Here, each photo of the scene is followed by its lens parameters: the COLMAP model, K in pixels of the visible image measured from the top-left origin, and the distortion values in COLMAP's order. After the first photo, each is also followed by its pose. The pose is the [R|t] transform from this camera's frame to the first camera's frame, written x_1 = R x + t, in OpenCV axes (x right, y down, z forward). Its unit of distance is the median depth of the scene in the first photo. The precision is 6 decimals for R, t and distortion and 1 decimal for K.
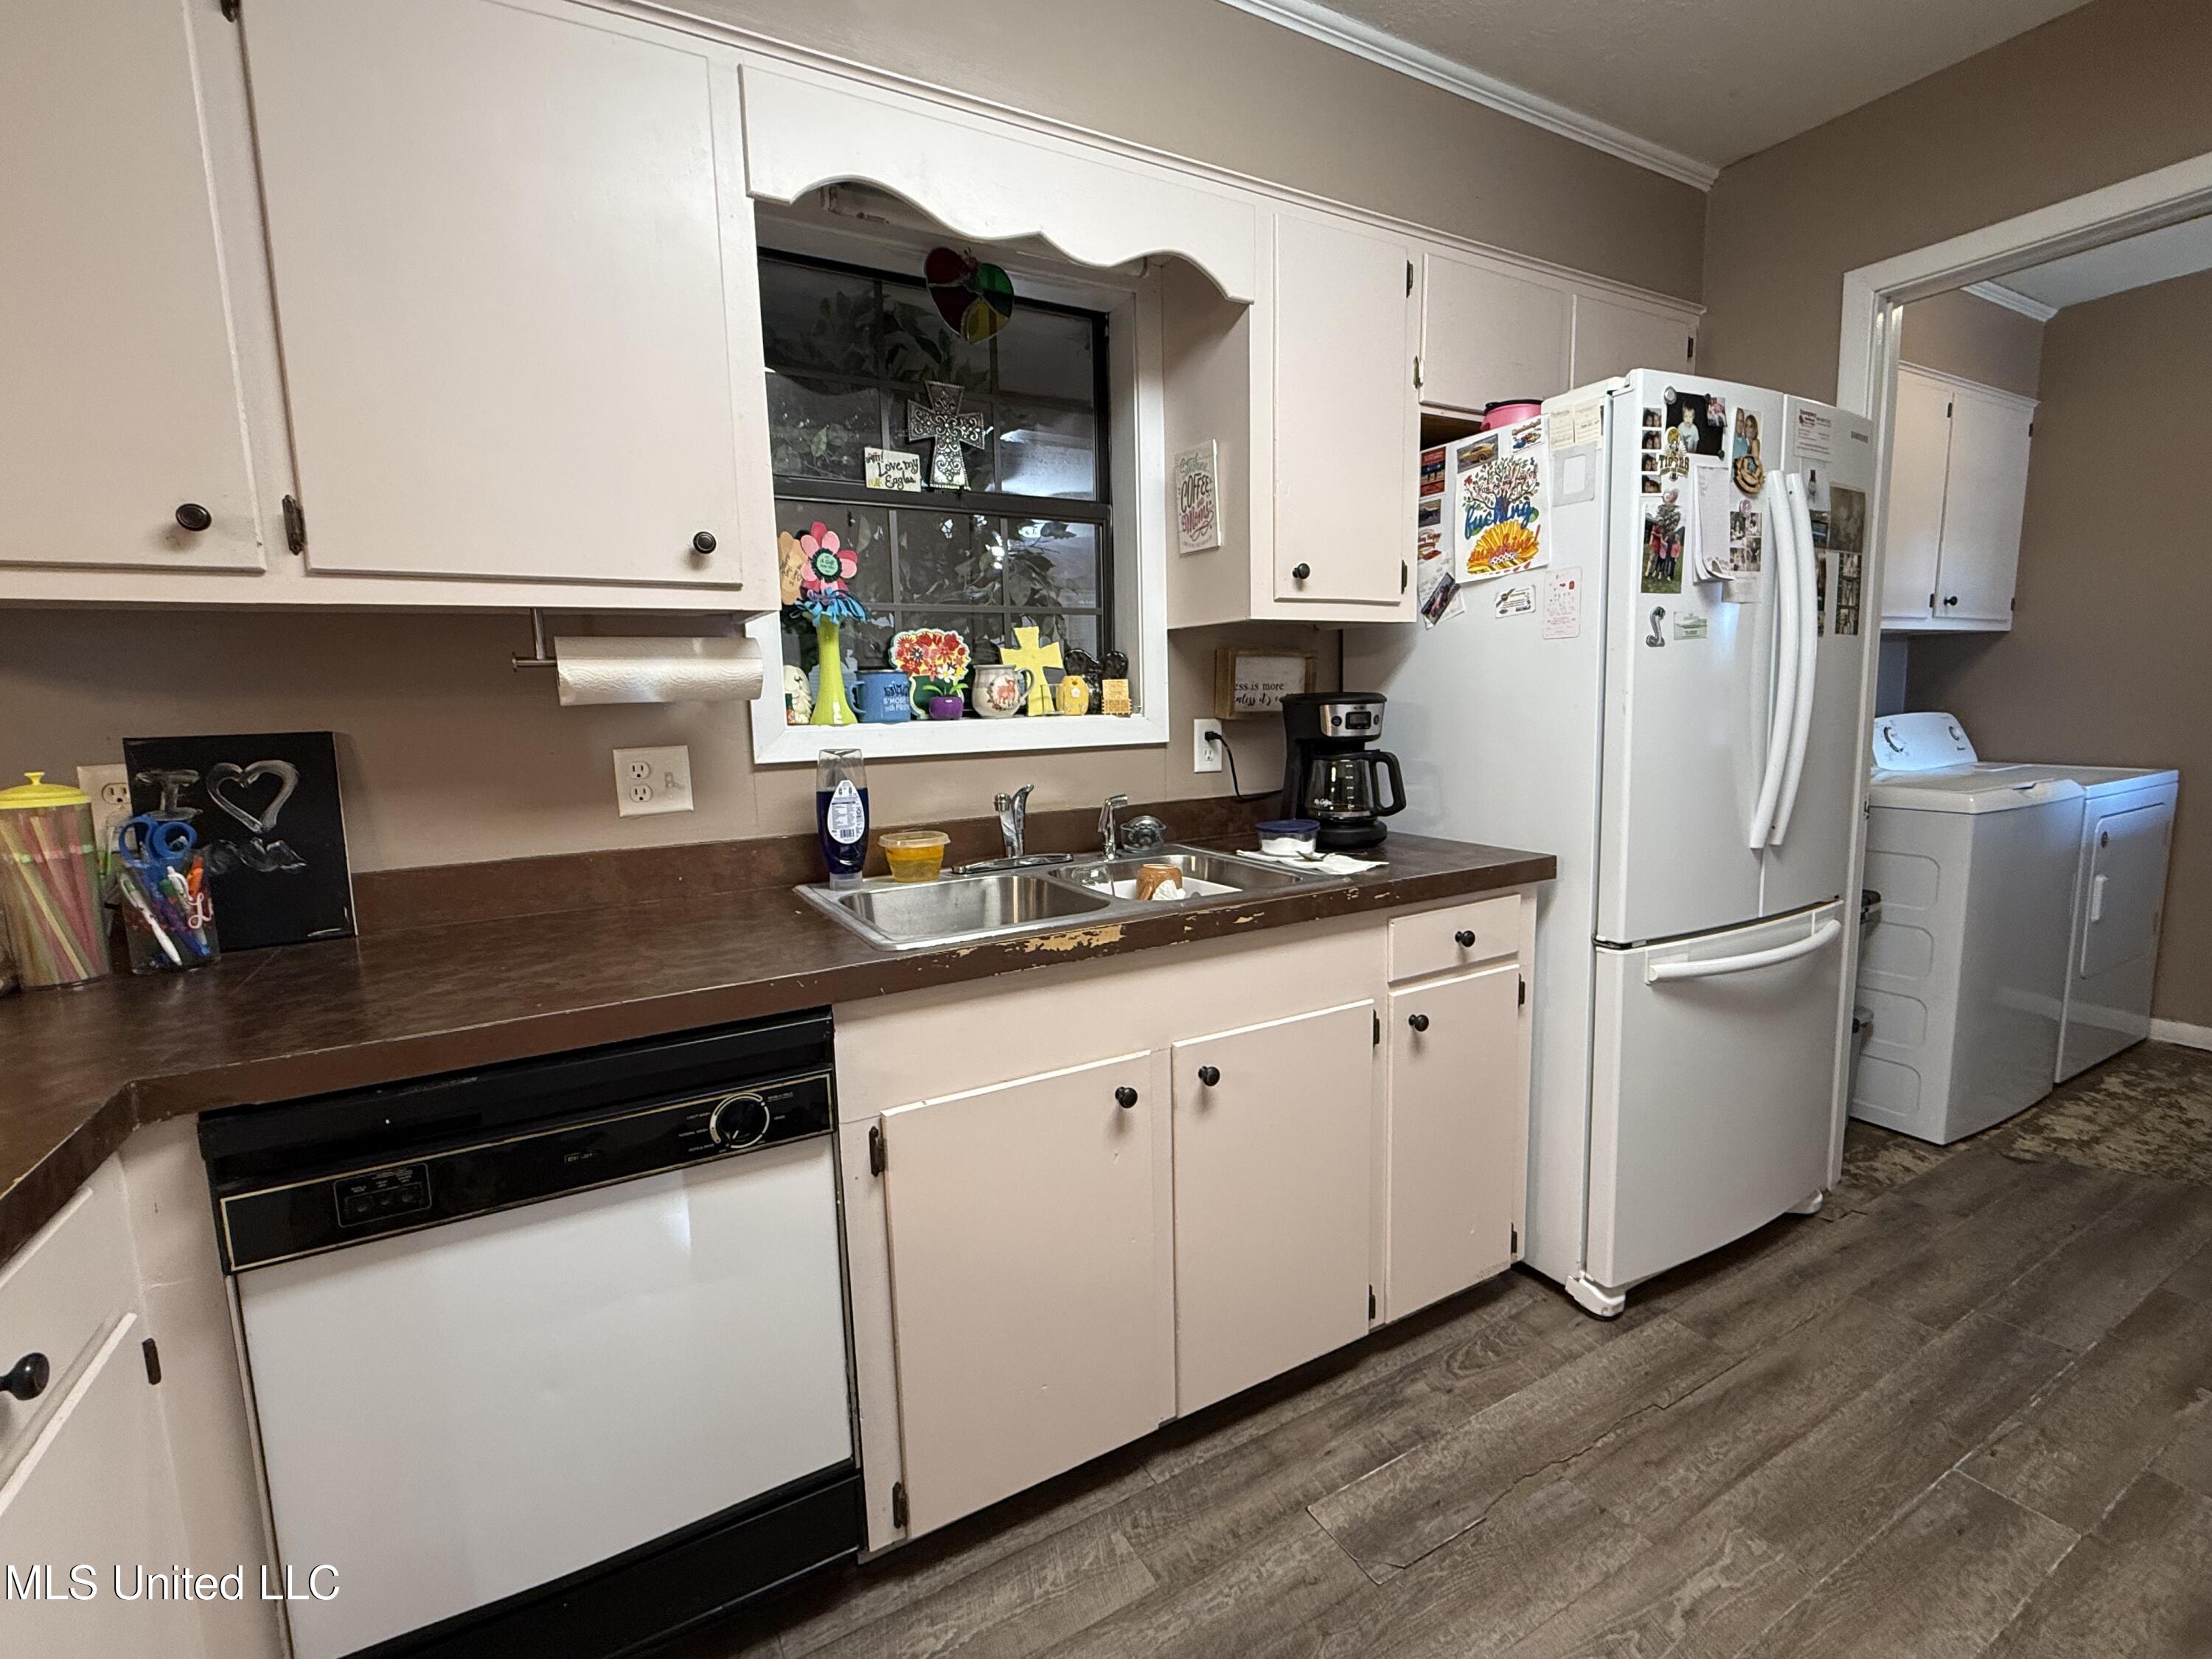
lens RADIAL K [[983.0, 0, 1099.7], [0, 983.0, 826.3], [0, 0, 1]] dist [-0.002056, -0.000542]
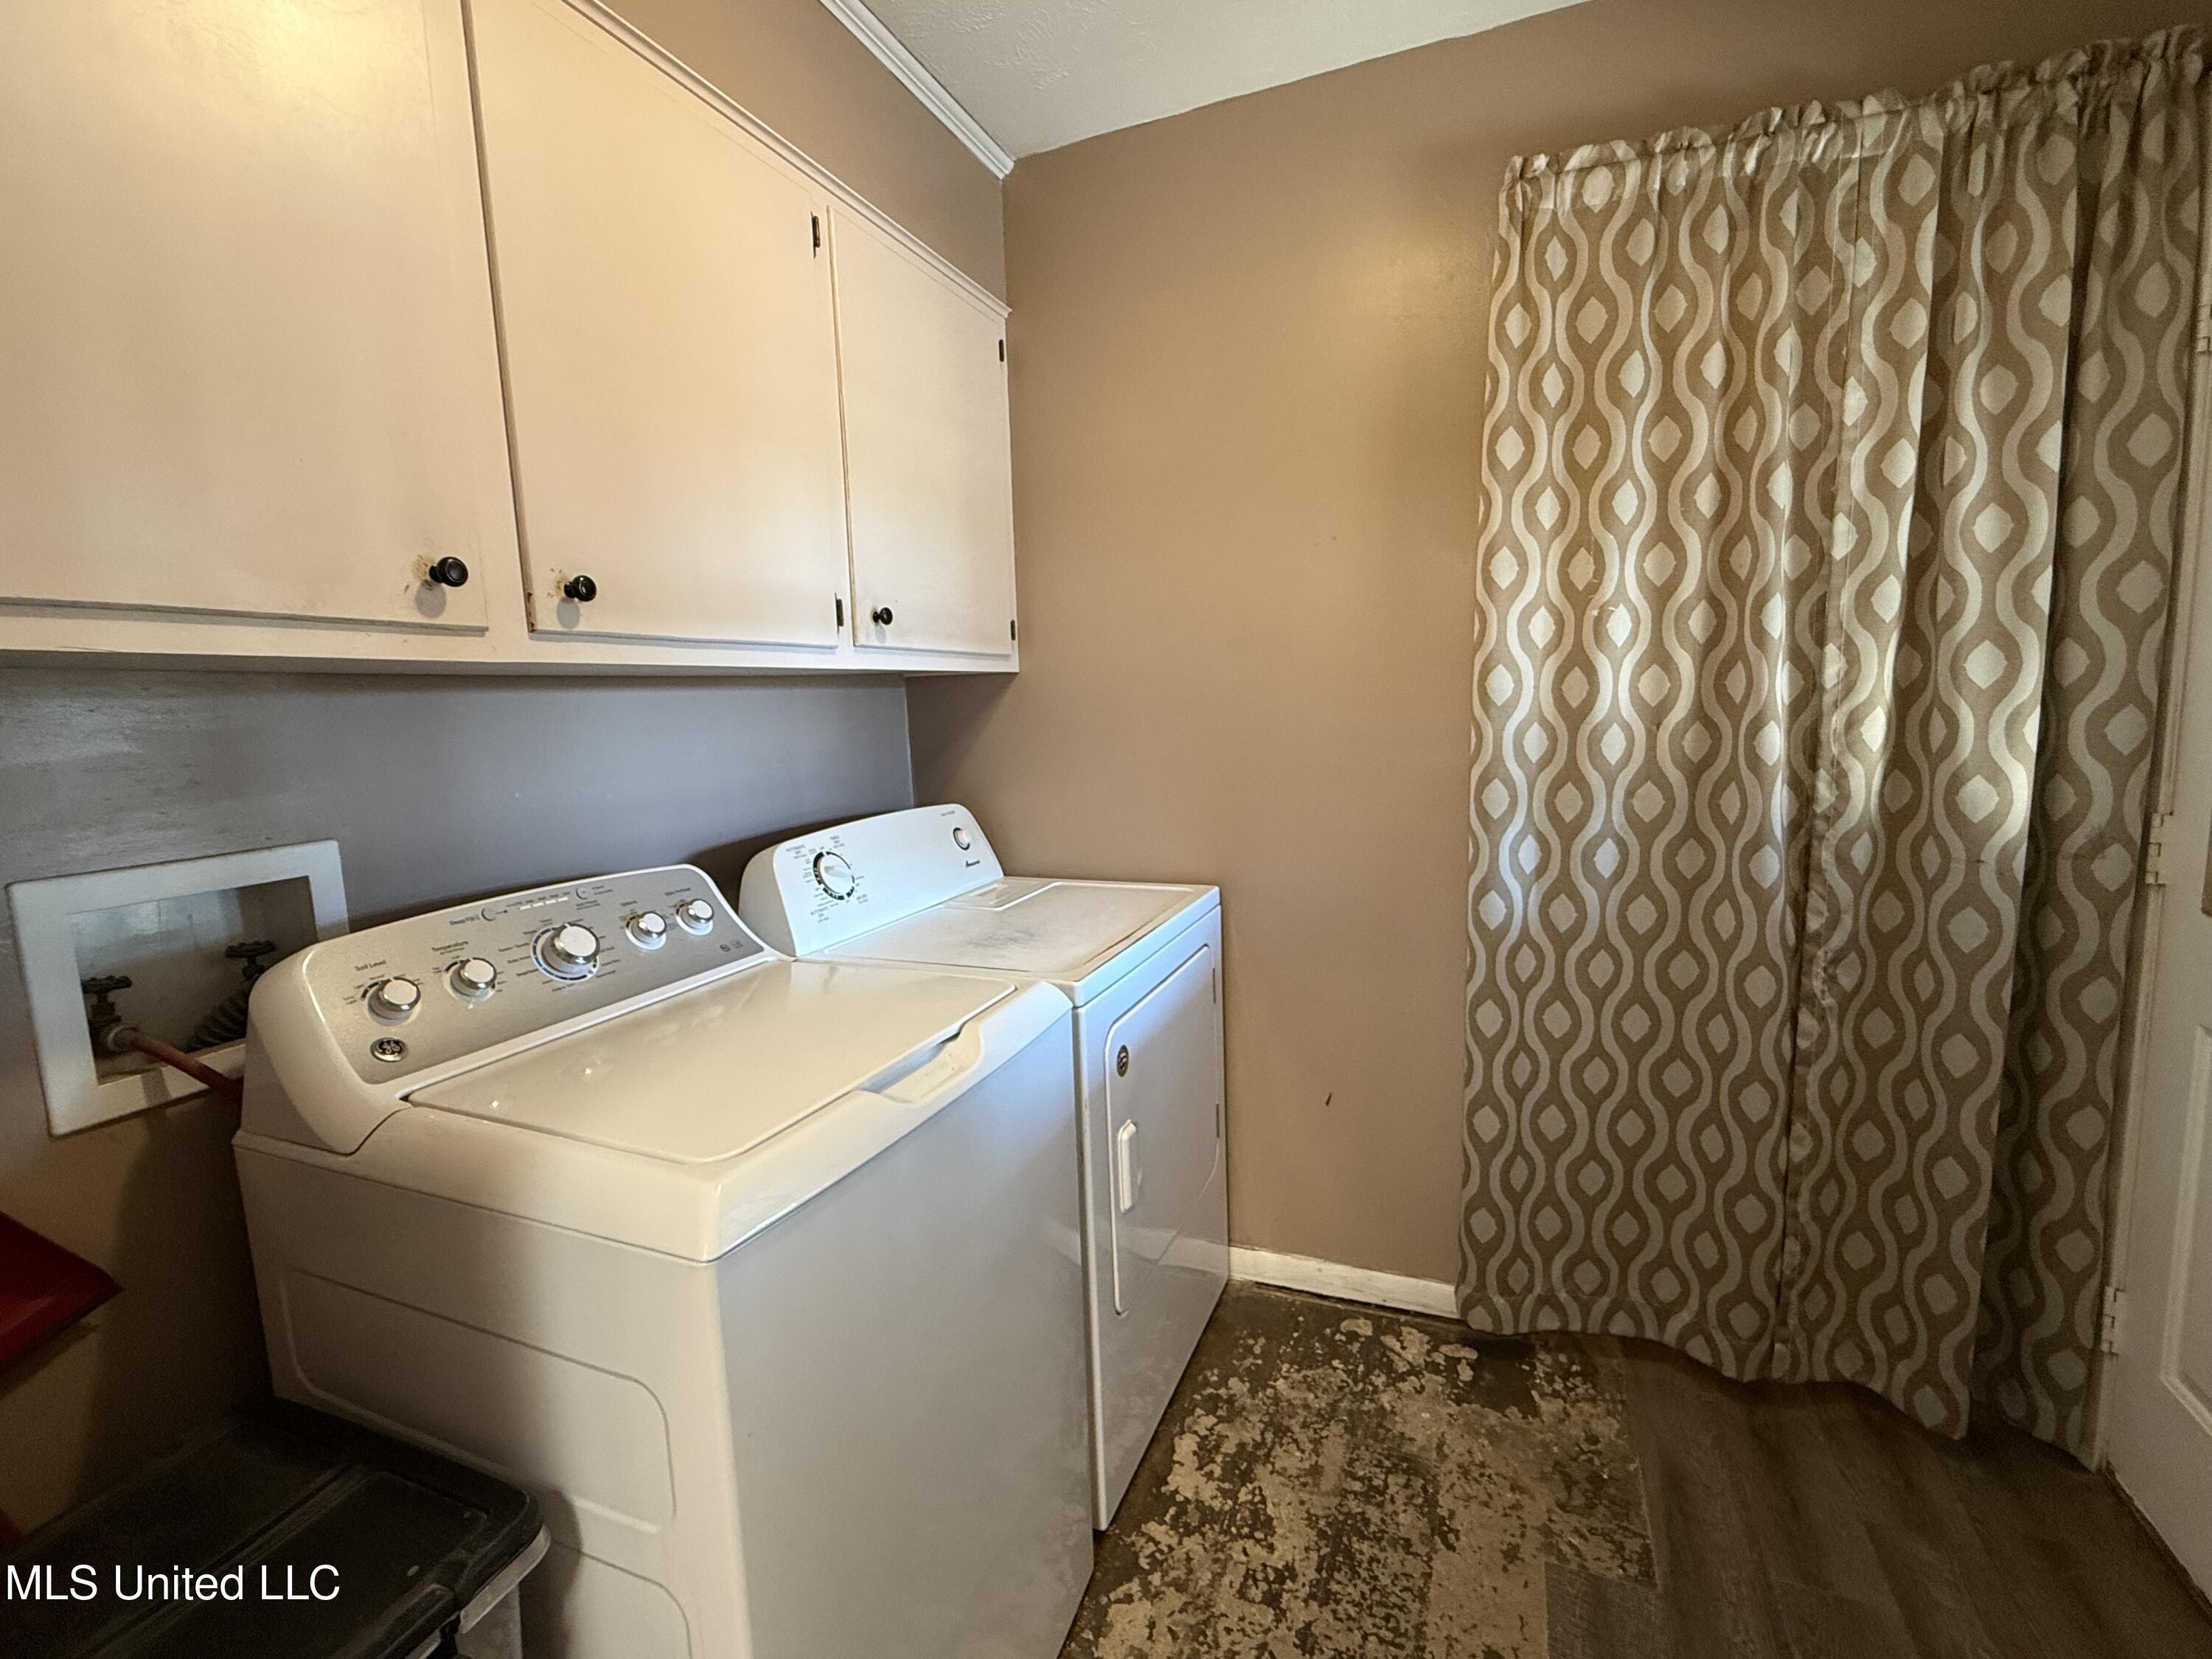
lens RADIAL K [[983.0, 0, 1099.7], [0, 983.0, 826.3], [0, 0, 1]] dist [-0.002056, -0.000542]
pose [[0.783297, -0.084815, 0.615834, 1.020052], [0.100409, 0.994903, 0.009308, -0.180038], [-0.613485, 0.054544, 0.787821, 0.845180]]
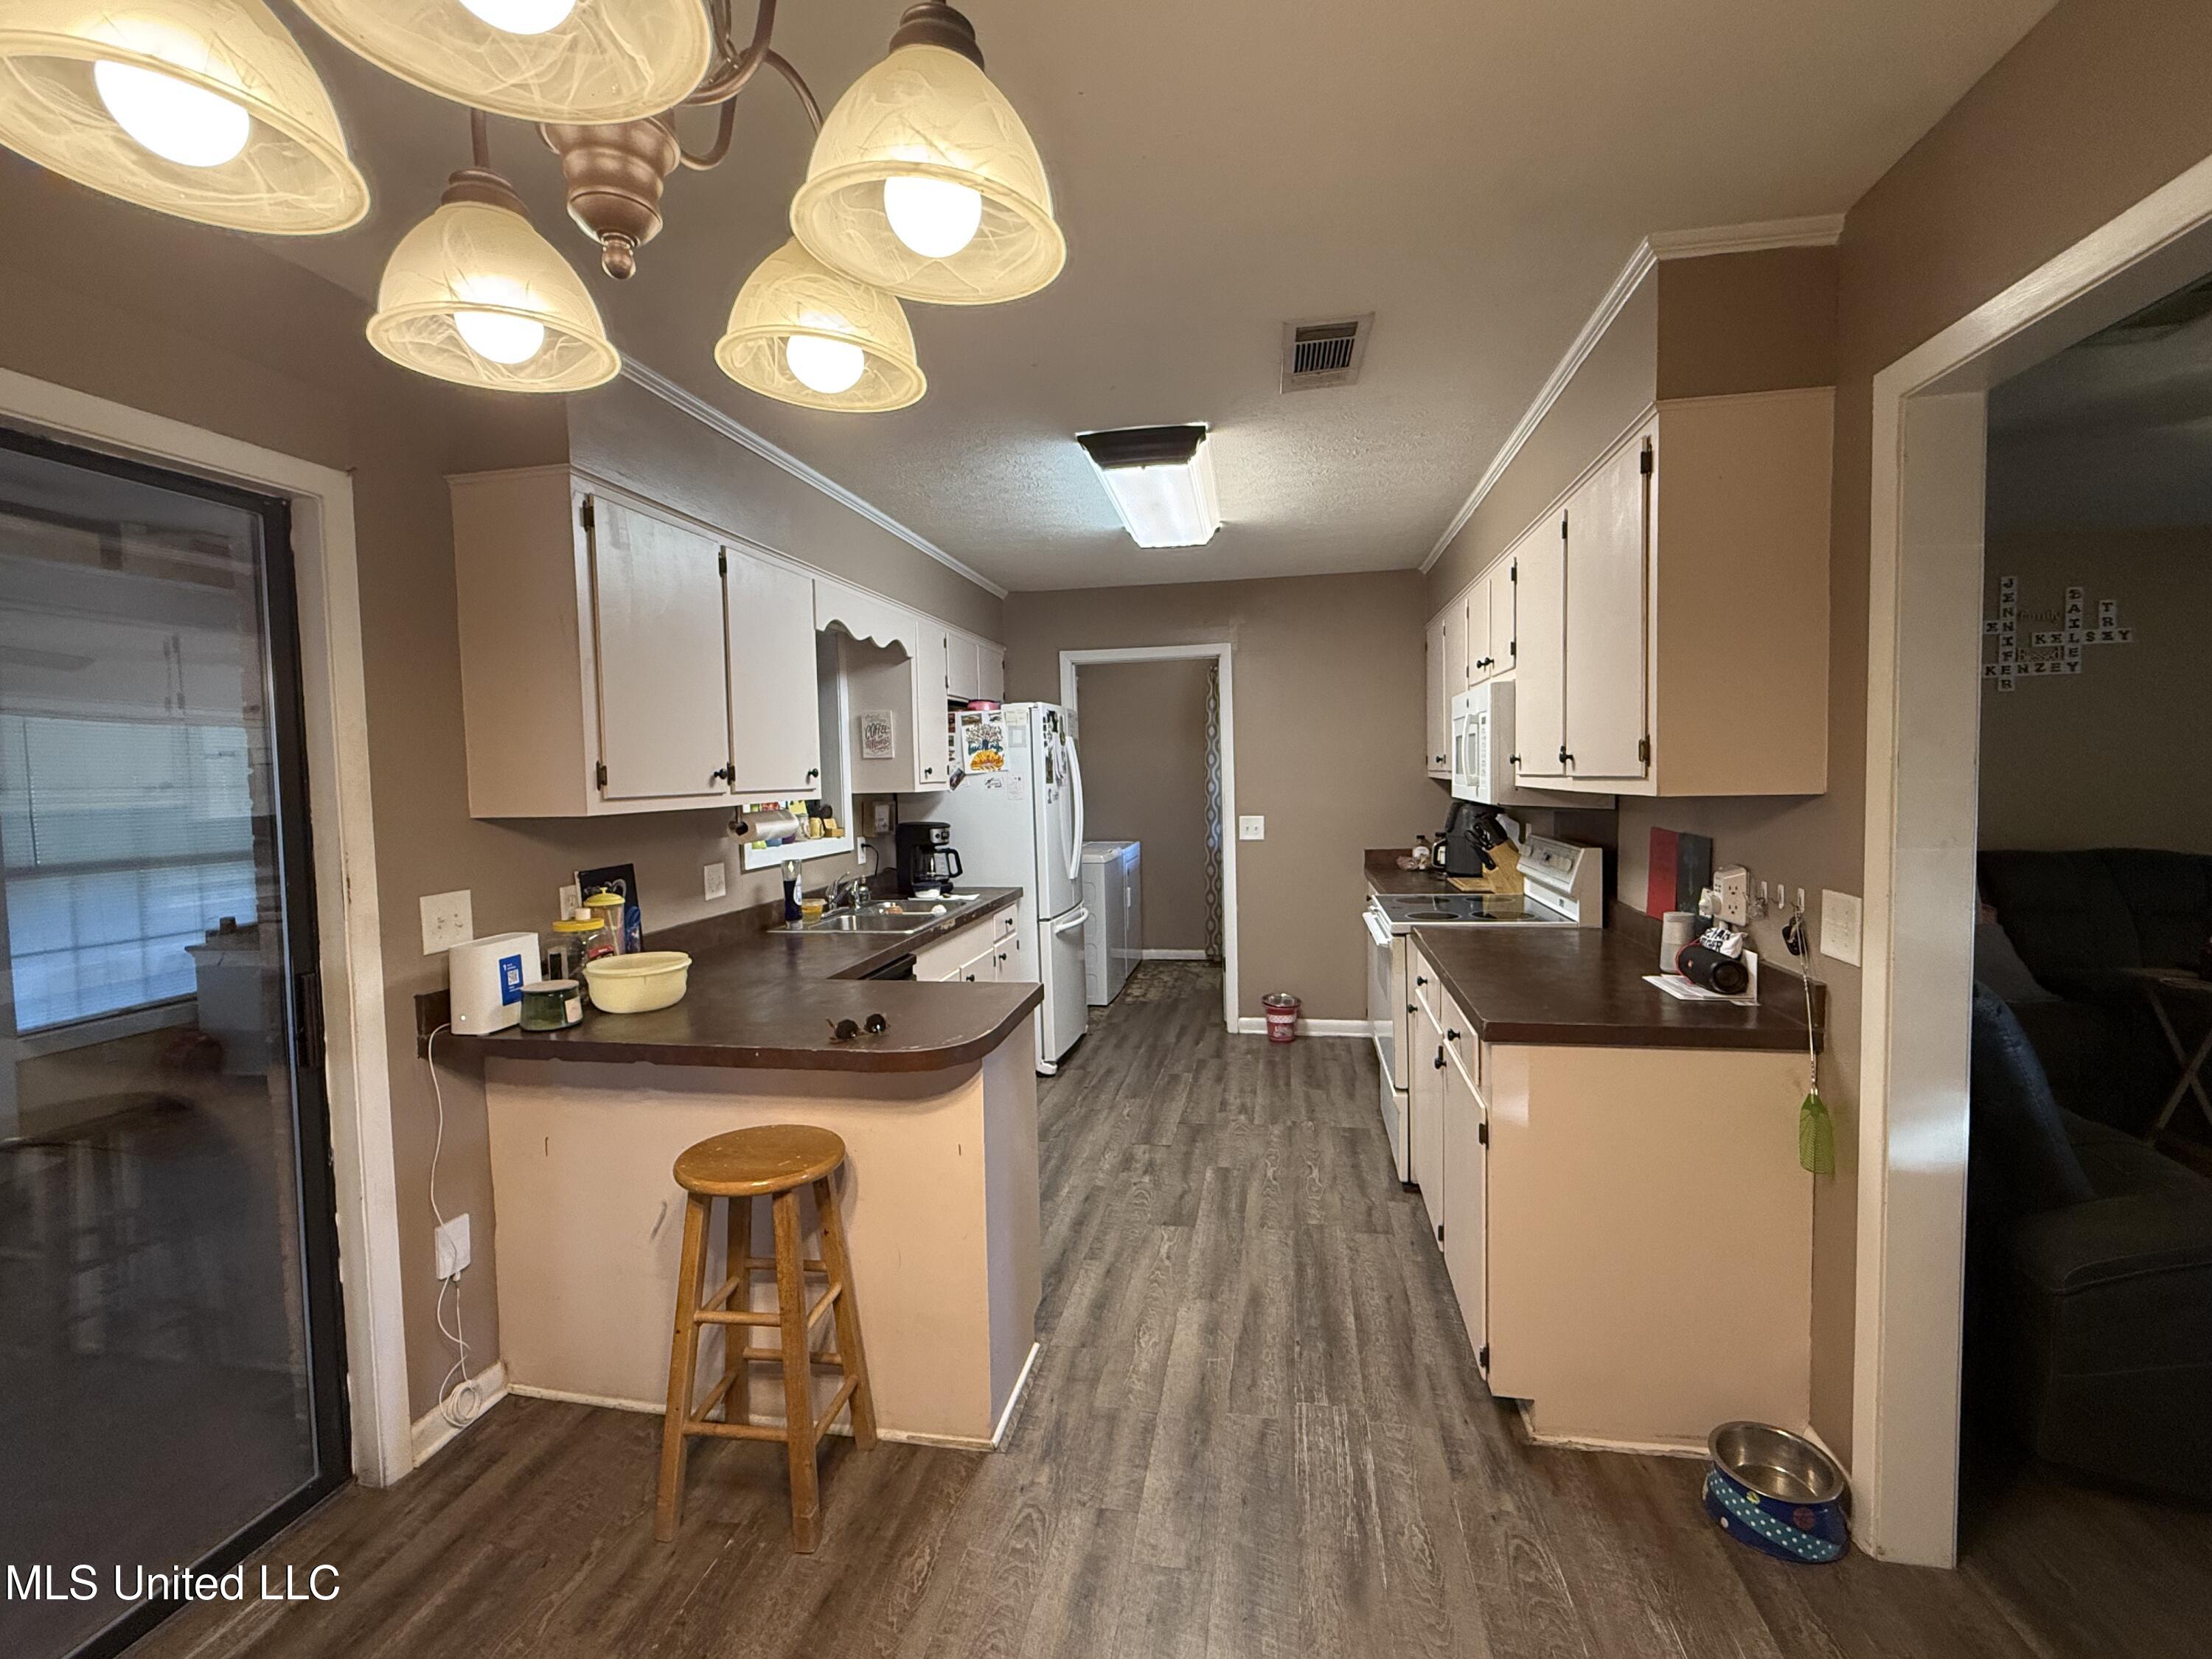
lens RADIAL K [[964.0, 0, 1106.0], [0, 964.0, 829.5], [0, 0, 1]] dist [-0.001658, -0.000343]
pose [[0.637441, -0.034077, 0.769746, -1.166525], [0.108395, 0.993052, -0.045801, 0.018505], [-0.762837, 0.112632, 0.636706, -0.660554]]
